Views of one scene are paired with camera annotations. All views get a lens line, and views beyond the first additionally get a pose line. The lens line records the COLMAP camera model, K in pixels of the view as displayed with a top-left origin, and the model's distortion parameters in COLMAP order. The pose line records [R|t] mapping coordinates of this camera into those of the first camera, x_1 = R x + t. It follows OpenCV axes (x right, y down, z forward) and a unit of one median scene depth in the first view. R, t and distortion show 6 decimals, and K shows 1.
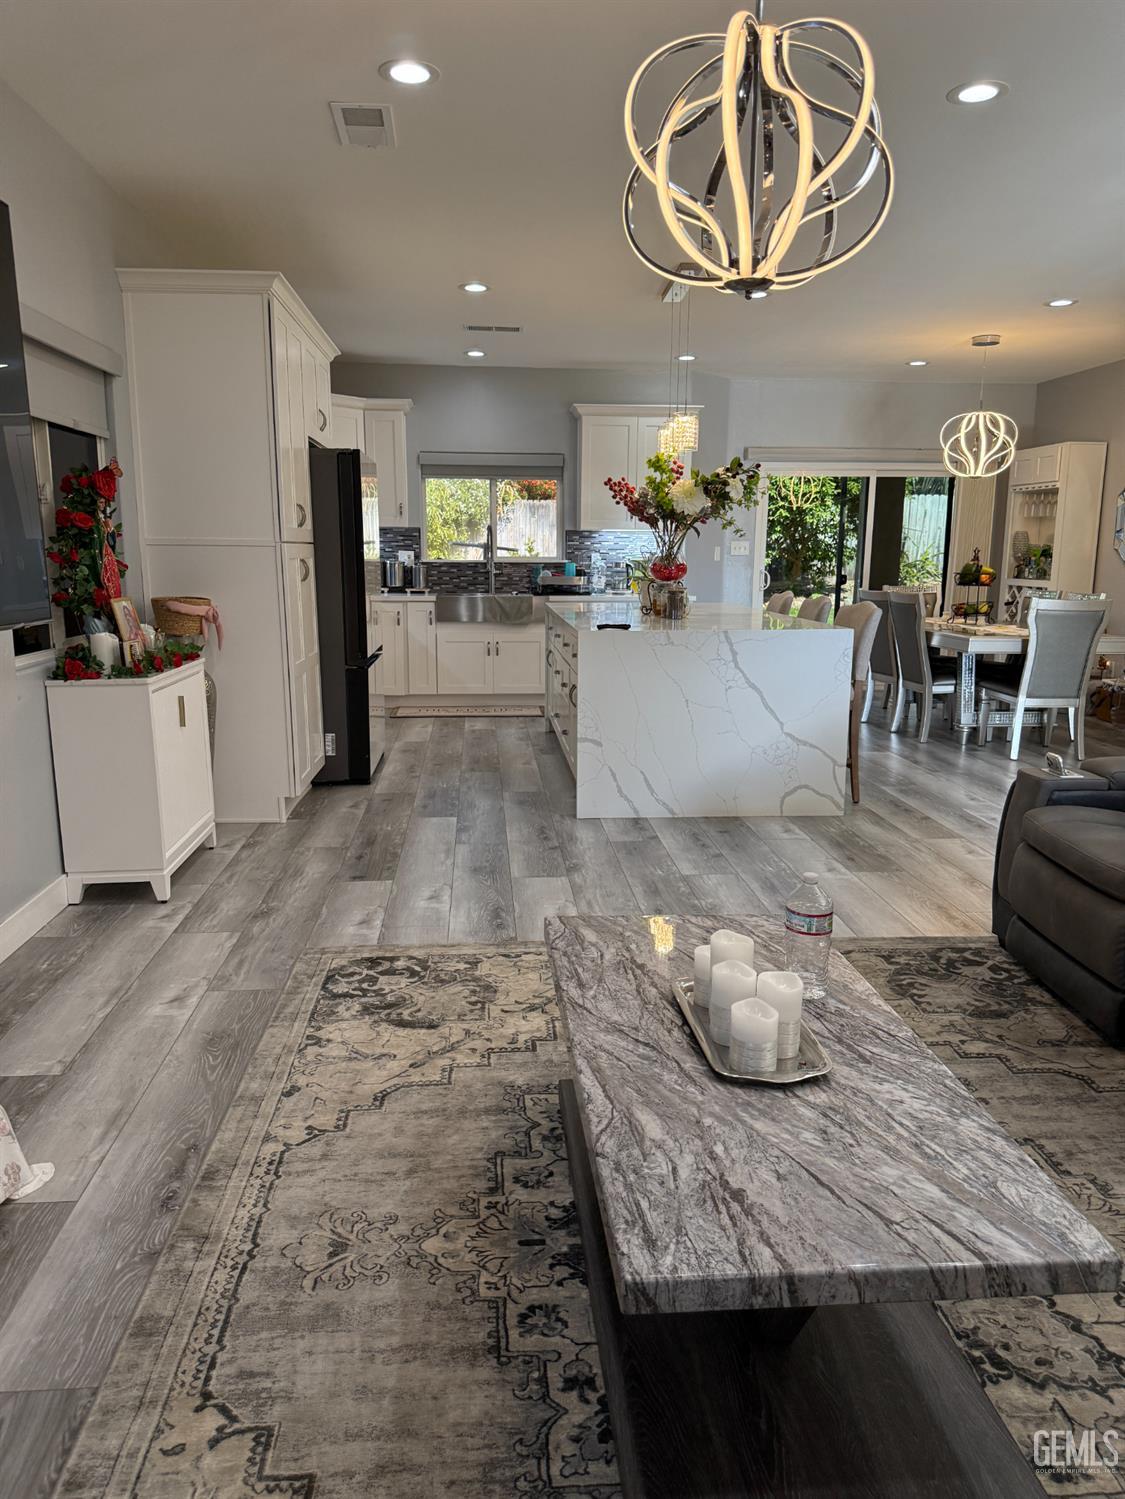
lens RADIAL K [[1047.1, 0, 562.5], [0, 1047.1, 749.5], [0, 0, 1]] dist [0.167842, -0.359094]
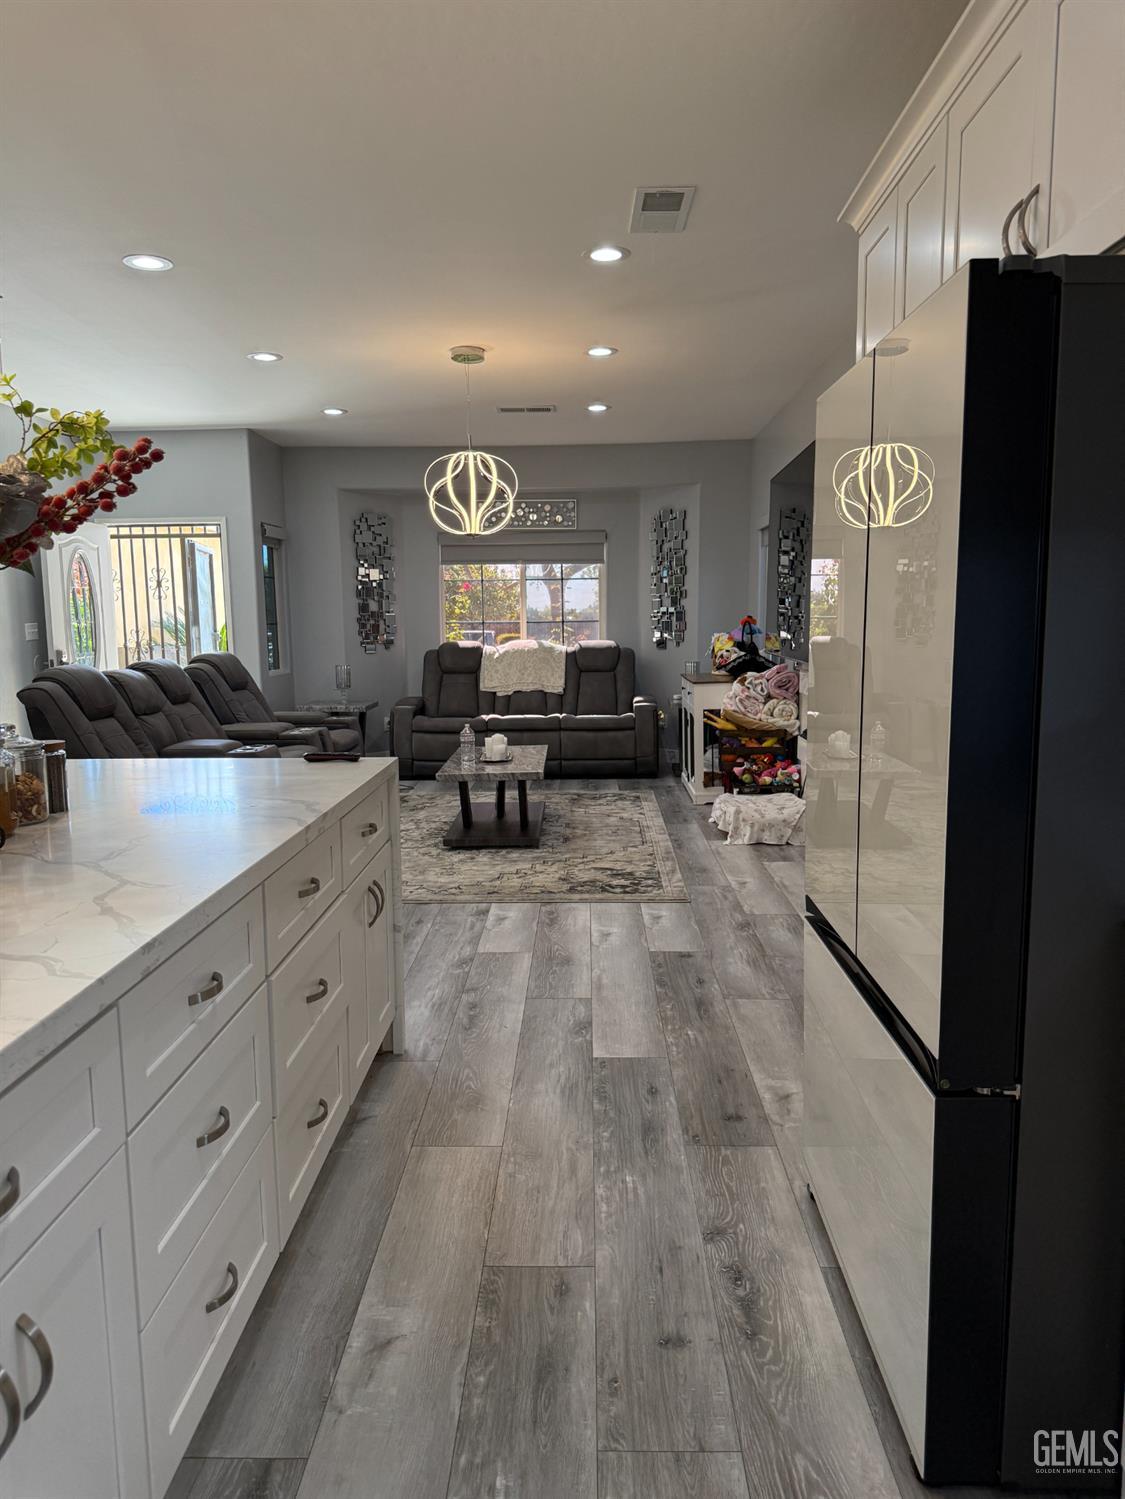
lens RADIAL K [[1047.1, 0, 562.5], [0, 1047.1, 749.5], [0, 0, 1]] dist [0.167842, -0.359094]
pose [[-0.994804, -0.007709, 0.101515, -0.173919], [0.024132, 0.950857, 0.308690, -0.362578], [-0.098906, 0.309536, -0.945730, 1.847986]]
